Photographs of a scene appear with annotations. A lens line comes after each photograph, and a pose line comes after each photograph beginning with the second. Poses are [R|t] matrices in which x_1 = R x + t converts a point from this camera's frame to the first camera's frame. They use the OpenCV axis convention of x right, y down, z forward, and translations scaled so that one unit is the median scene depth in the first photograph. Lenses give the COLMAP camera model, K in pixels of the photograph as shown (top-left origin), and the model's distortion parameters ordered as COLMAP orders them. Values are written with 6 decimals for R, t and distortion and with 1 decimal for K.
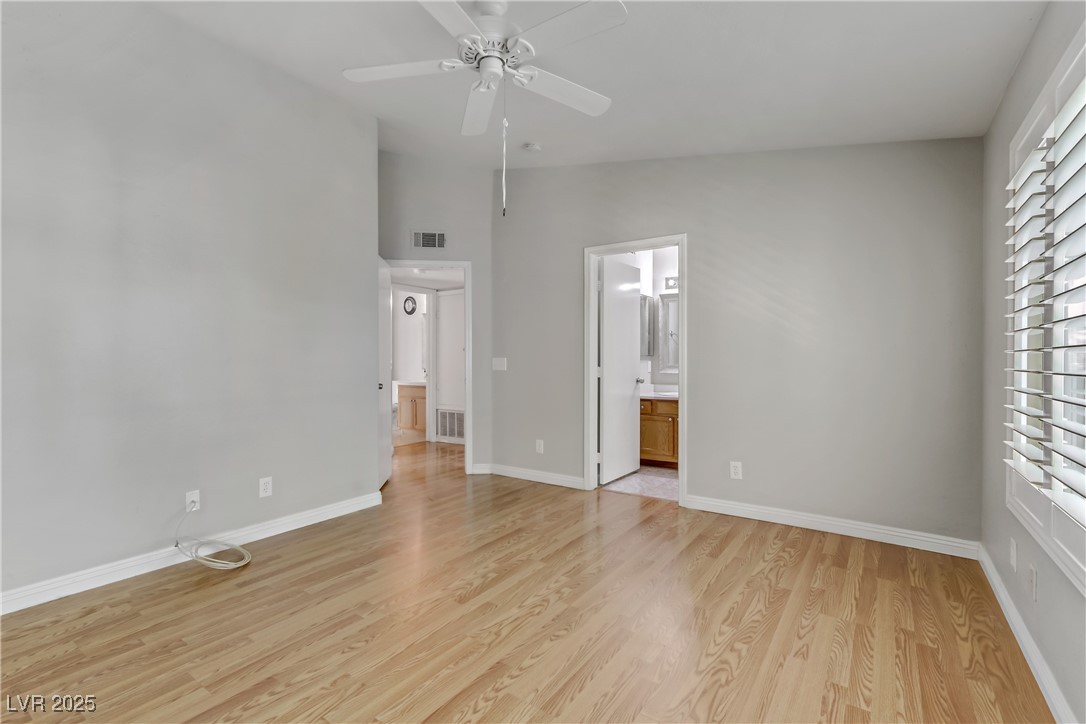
lens RADIAL K [[493.2, 0, 525.1], [0, 493.2, 358.4], [0, 0, 1]] dist [0.000876, -0.000041]
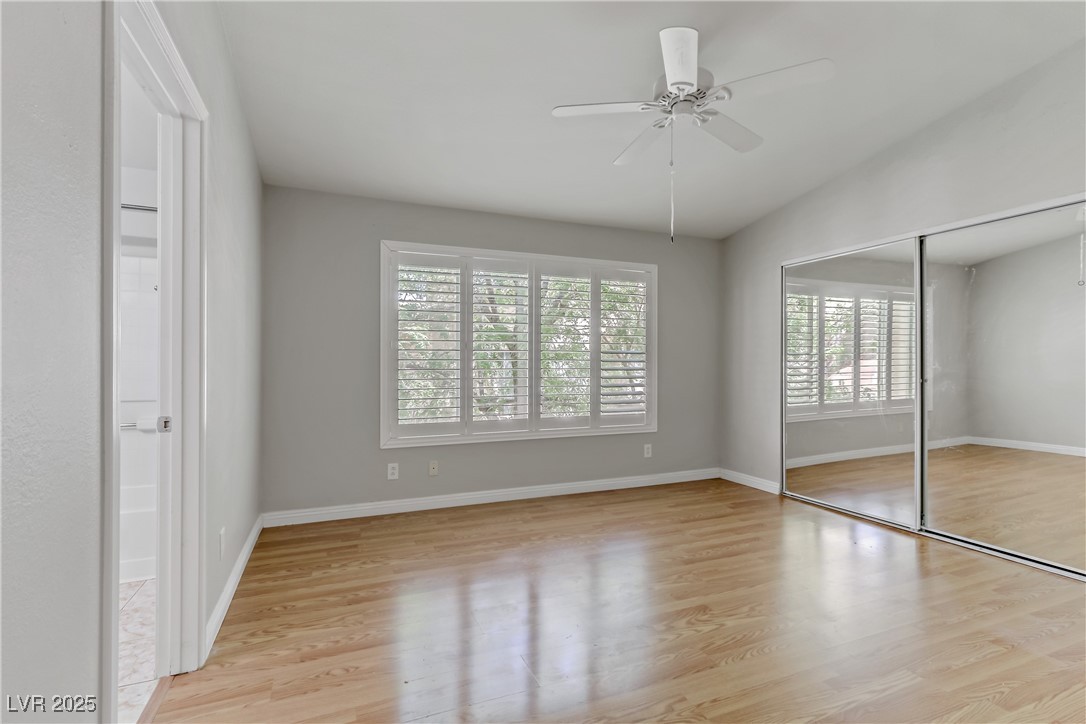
lens RADIAL K [[493.2, 0, 525.1], [0, 493.2, 358.4], [0, 0, 1]] dist [0.000876, -0.000041]
pose [[-0.842153, 0.005492, 0.539211, -0.351420], [0.000619, 0.999957, -0.009219, -0.003042], [-0.539238, -0.007430, -0.842120, 1.965135]]
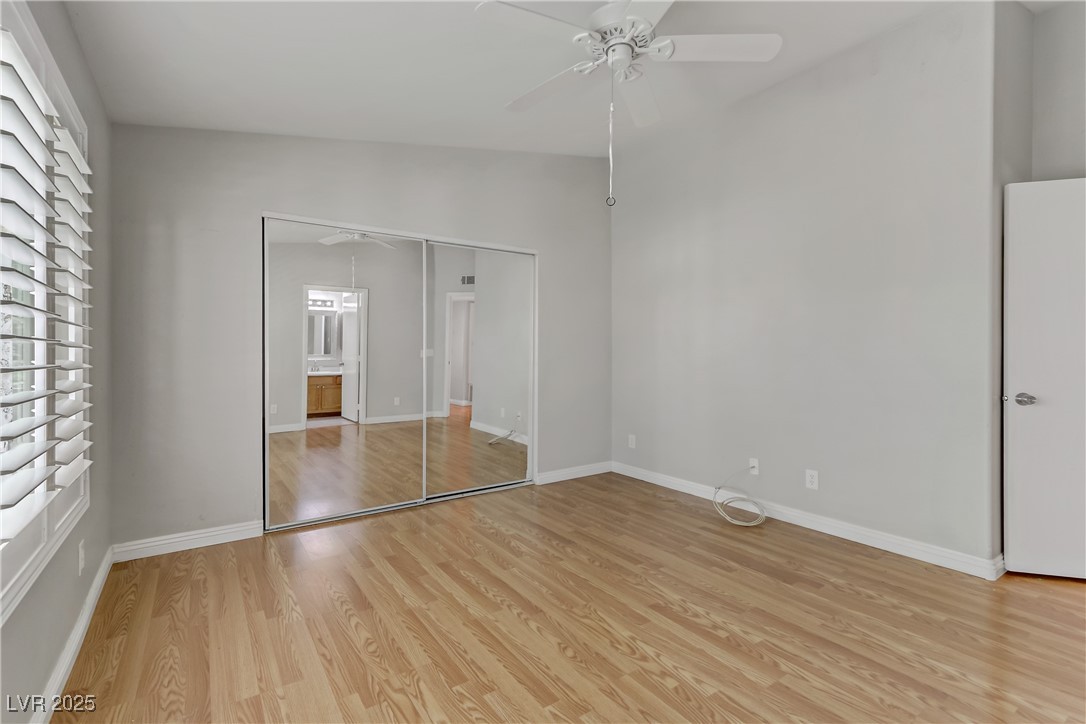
lens RADIAL K [[499.3, 0, 548.9], [0, 499.3, 358.8], [0, 0, 1]] dist [0.000281, -0.000006]
pose [[-0.324392, 0.009077, -0.945879, 0.811783], [-0.002923, 0.999940, 0.010598, 0.004692], [0.945918, 0.006202, -0.324346, 1.075039]]
